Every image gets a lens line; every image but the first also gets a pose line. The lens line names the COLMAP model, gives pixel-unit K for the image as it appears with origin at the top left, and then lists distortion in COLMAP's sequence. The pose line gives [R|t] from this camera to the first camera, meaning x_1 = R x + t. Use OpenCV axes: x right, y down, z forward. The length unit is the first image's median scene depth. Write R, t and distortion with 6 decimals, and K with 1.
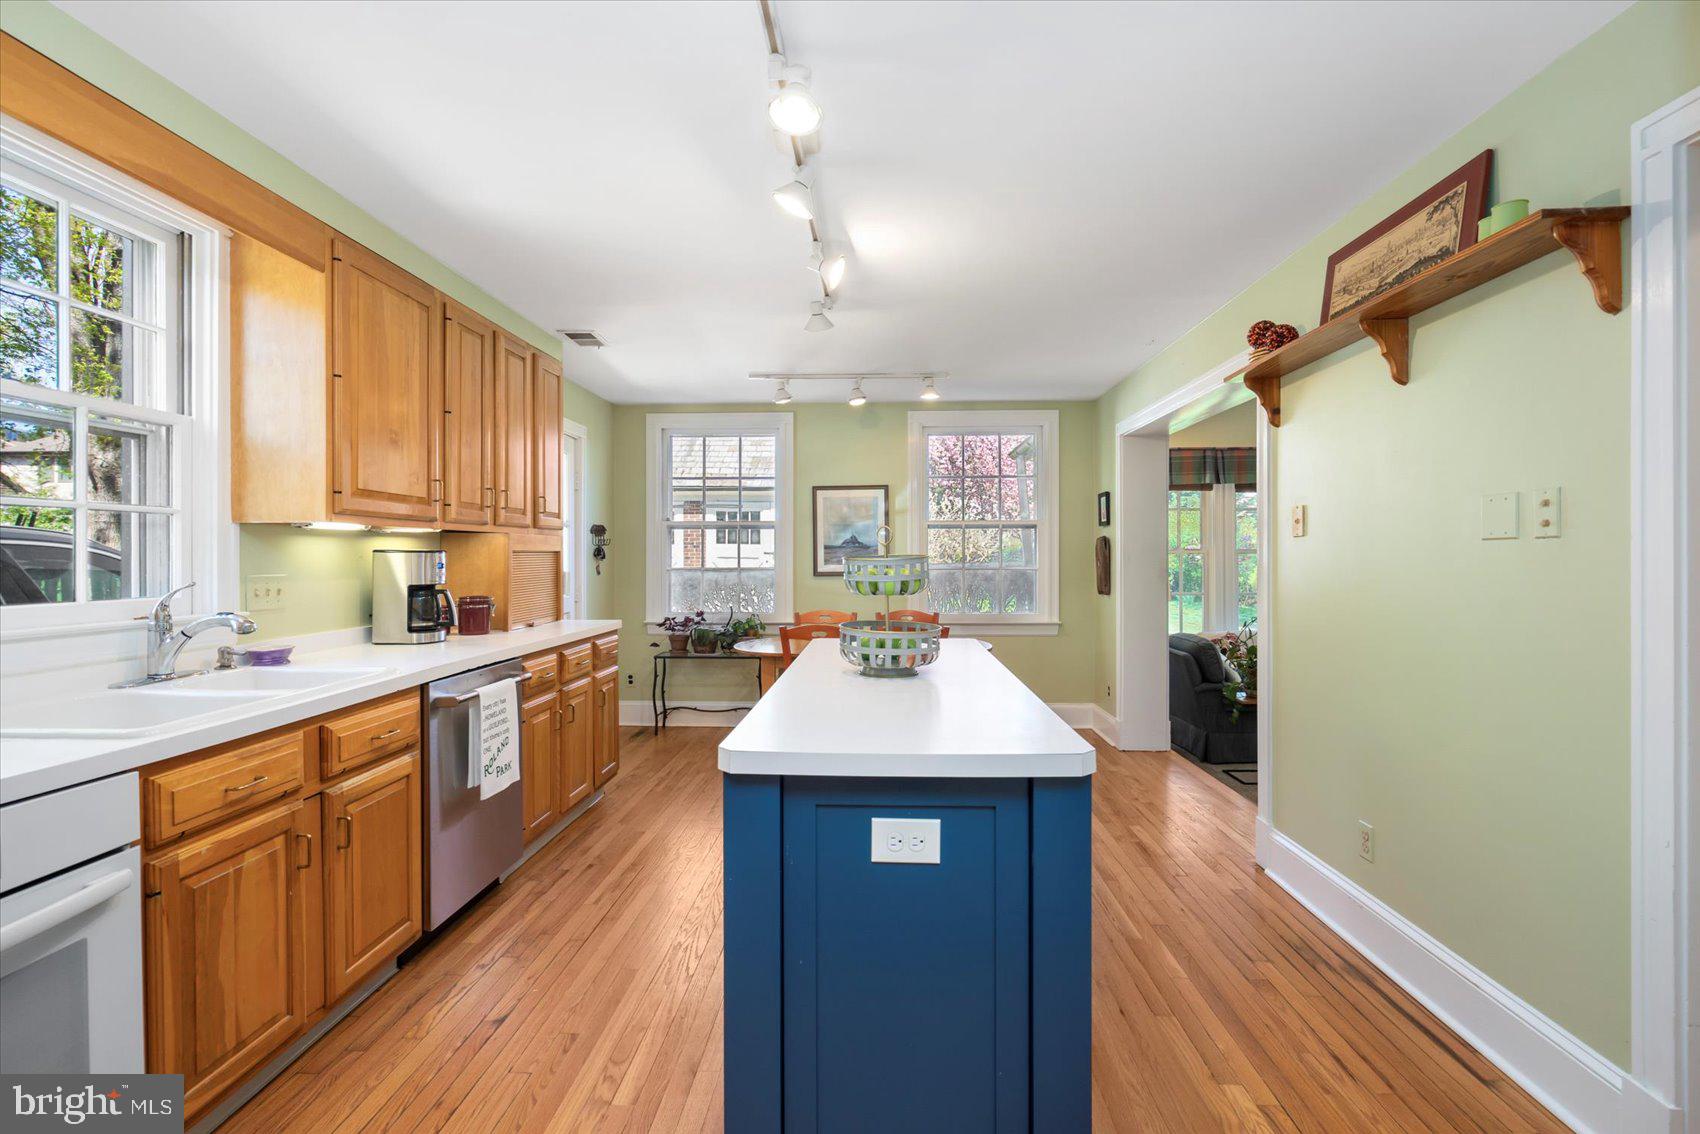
lens RADIAL K [[777.5, 0, 850.8], [0, 777.5, 561.6], [0, 0, 1]] dist [-0.006765, 0.001293]
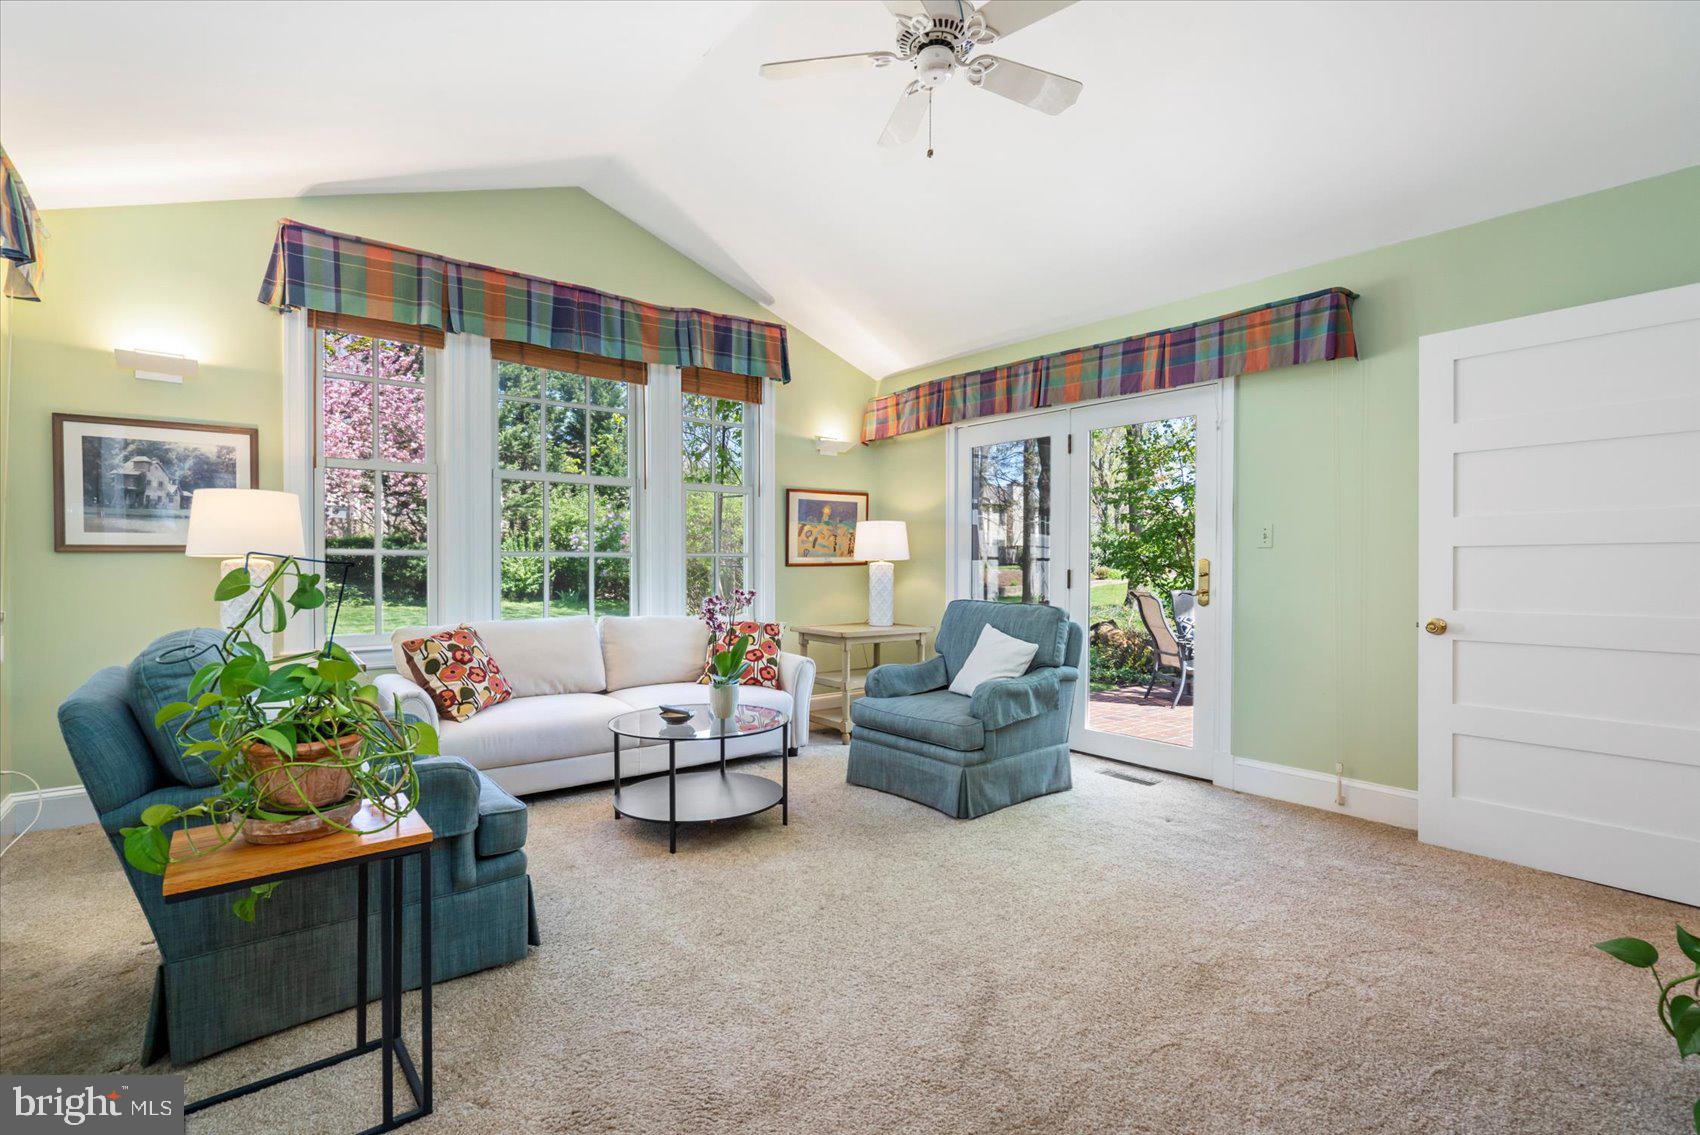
lens RADIAL K [[786.3, 0, 850.0], [0, 786.3, 567.5], [0, 0, 1]] dist [-0.004338, 0.000348]
pose [[0.760548, 0.001112, 0.649281, 0.539785], [-0.001833, 0.999998, 0.000435, 0.082821], [-0.649279, -0.001521, 0.760549, 0.705410]]
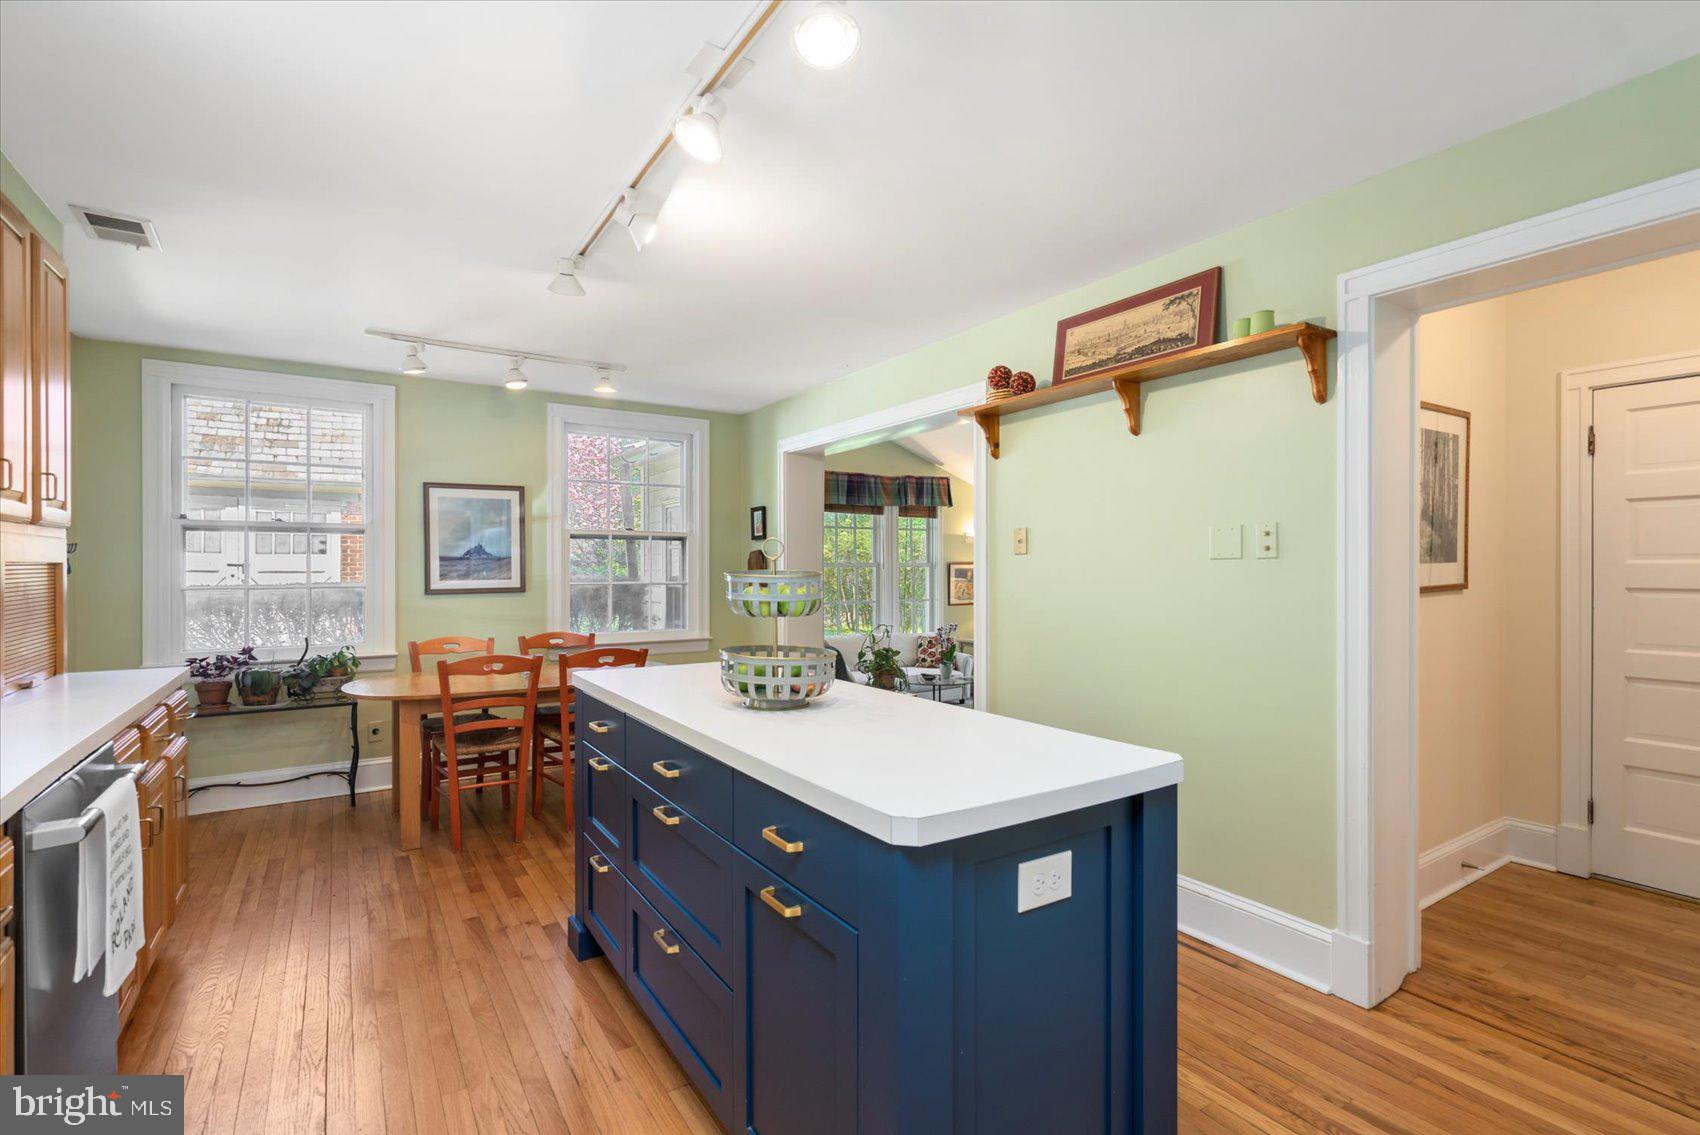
lens RADIAL K [[785.4, 0, 851.0], [0, 785.4, 573.4], [0, 0, 1]] dist [-0.000336, 0.000000]
pose [[0.814573, -0.003164, 0.580052, -0.186450], [0.003330, 0.999994, 0.000780, -0.002865], [-0.580051, 0.001296, 0.814579, 0.103952]]
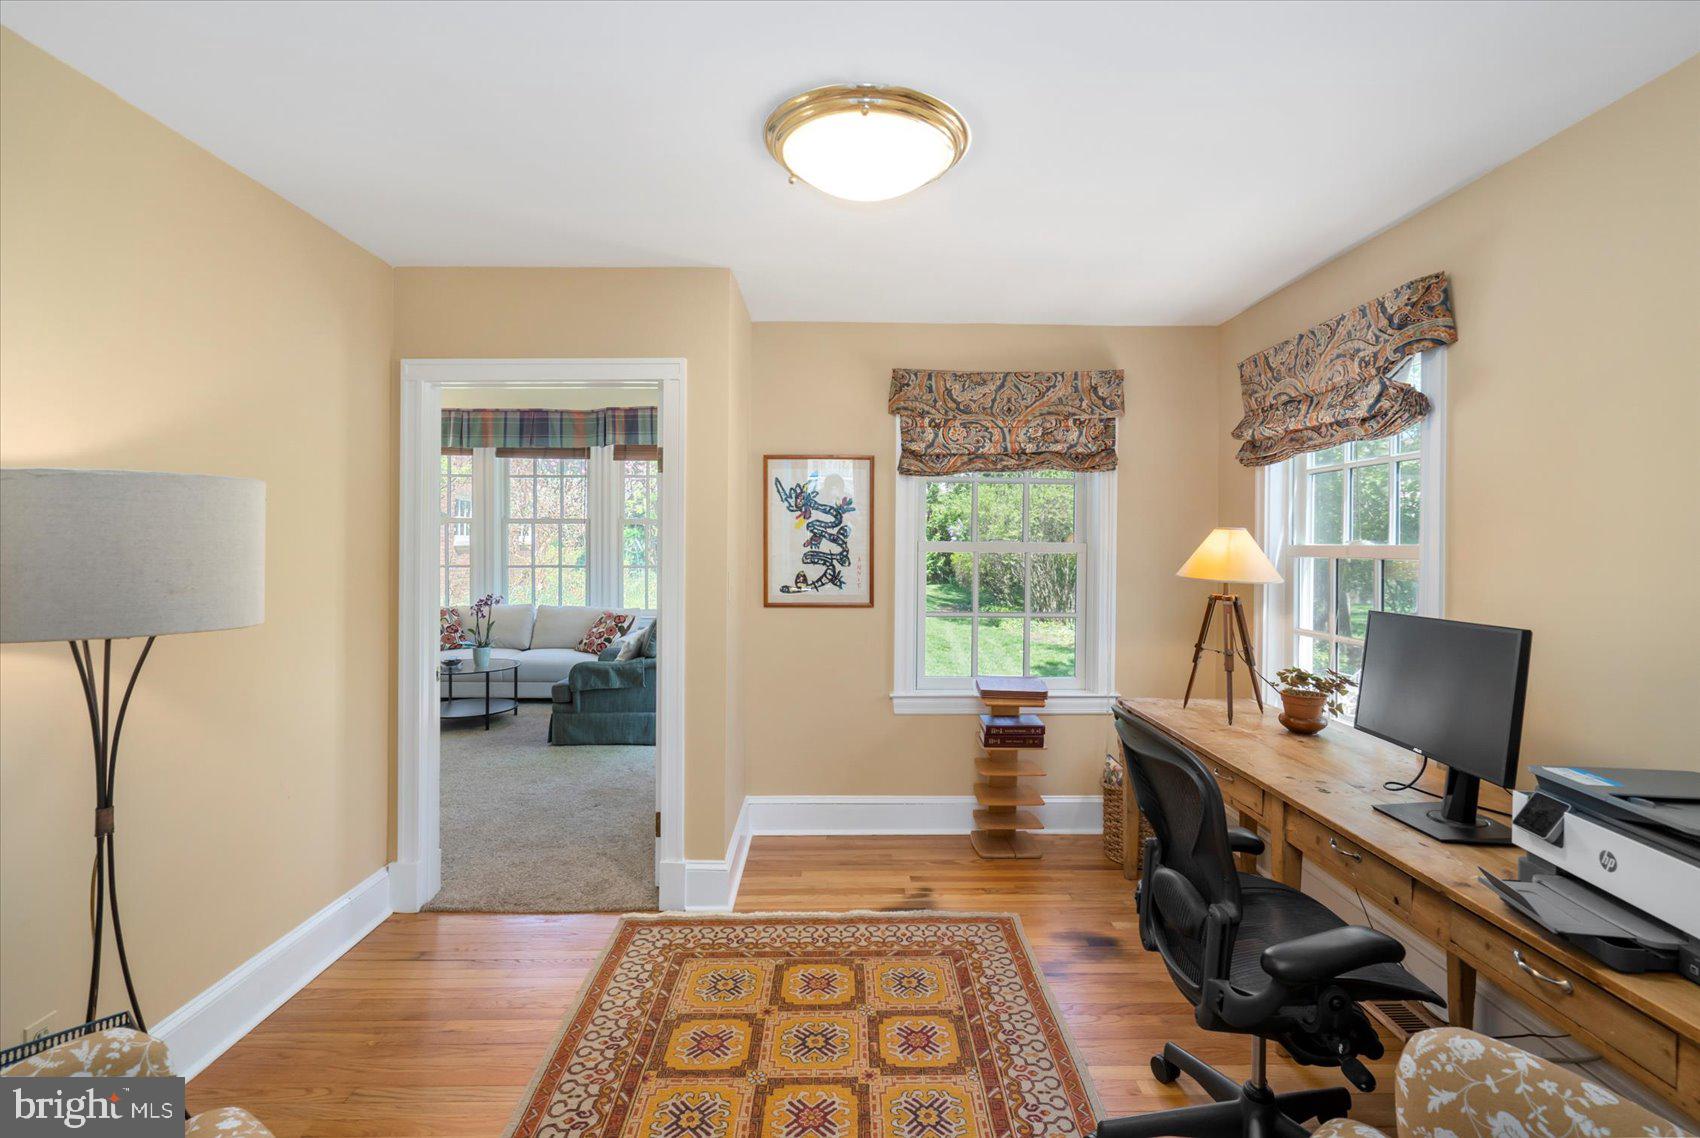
lens RADIAL K [[783.9, 0, 852.6], [0, 783.9, 544.6], [0, 0, 1]] dist [-0.002276, 0.000032]
pose [[0.998733, 0.006651, 0.049887, 1.415337], [-0.006582, 0.999977, -0.001535, 0.023303], [-0.049896, 0.001205, 0.998754, 0.057604]]
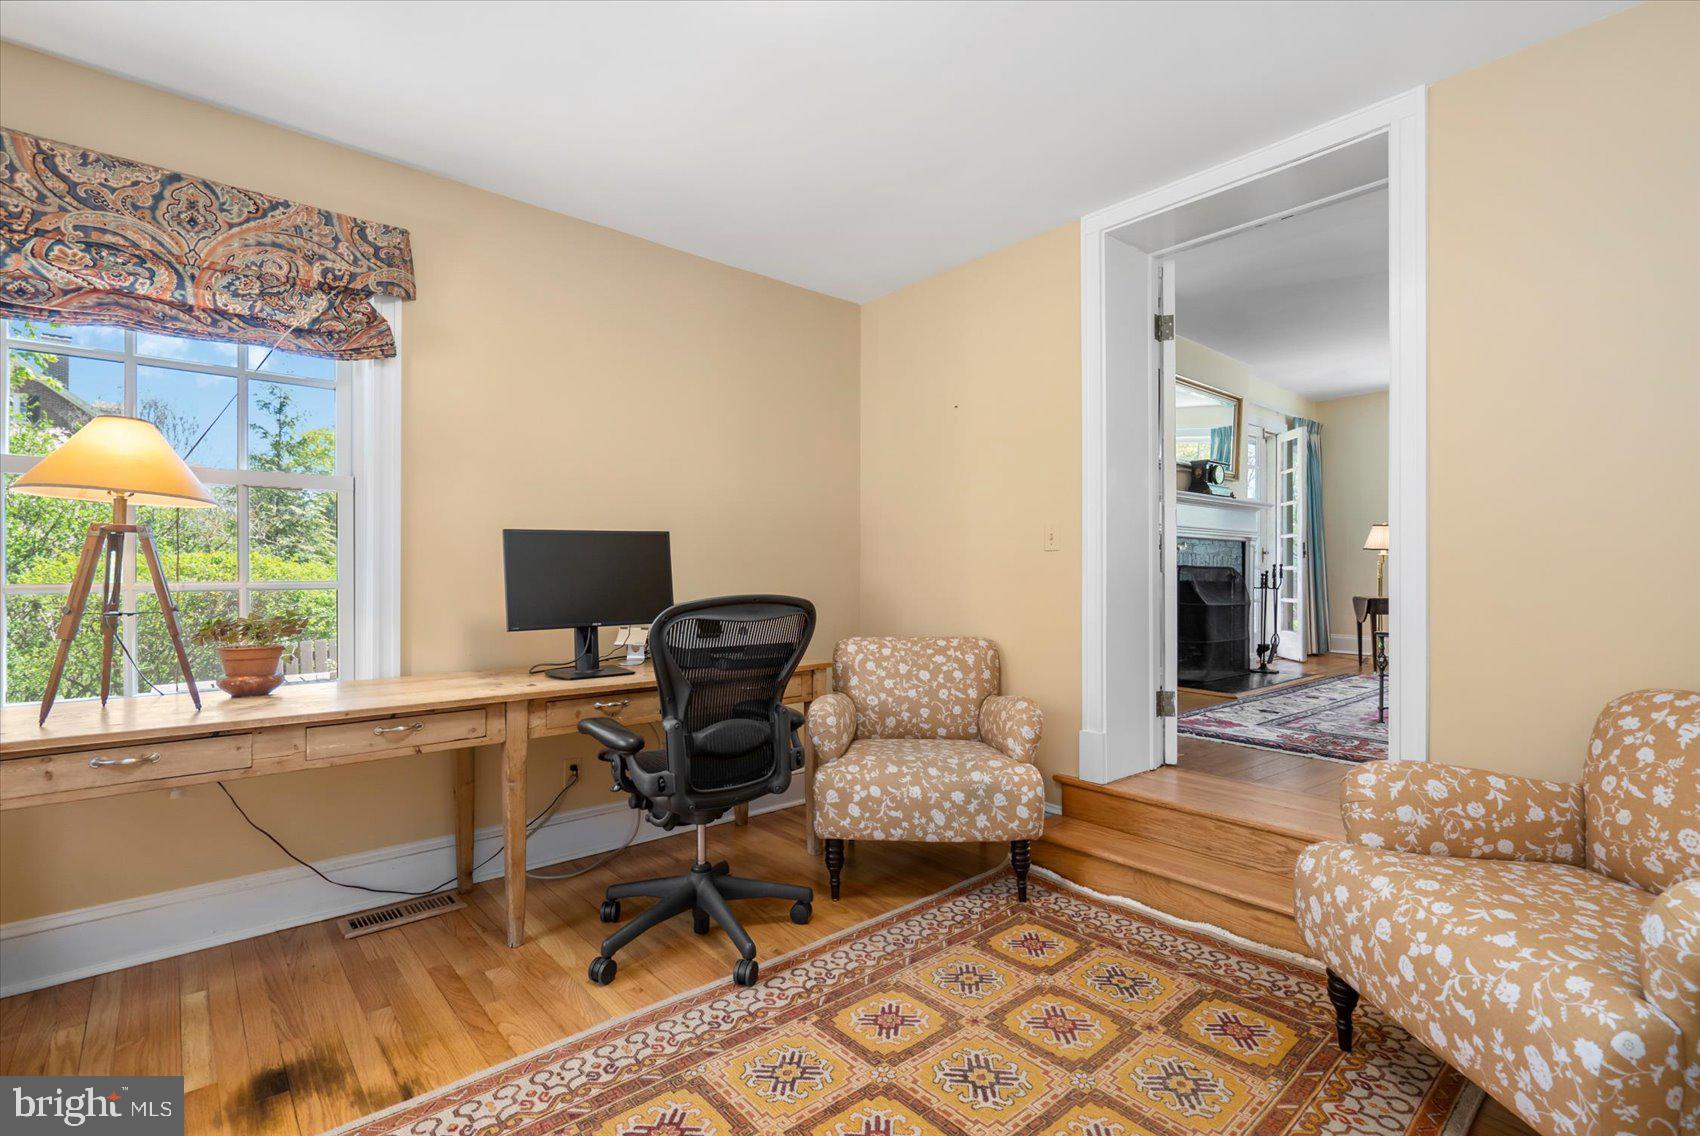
lens RADIAL K [[785.4, 0, 851.0], [0, 785.4, 573.9], [0, 0, 1]] dist [-0.000336, 0.000000]
pose [[-0.685244, -0.001718, 0.728311, 1.202907], [0.003700, 0.999976, 0.005839, 0.083648], [-0.728304, 0.006696, -0.685221, 0.658887]]
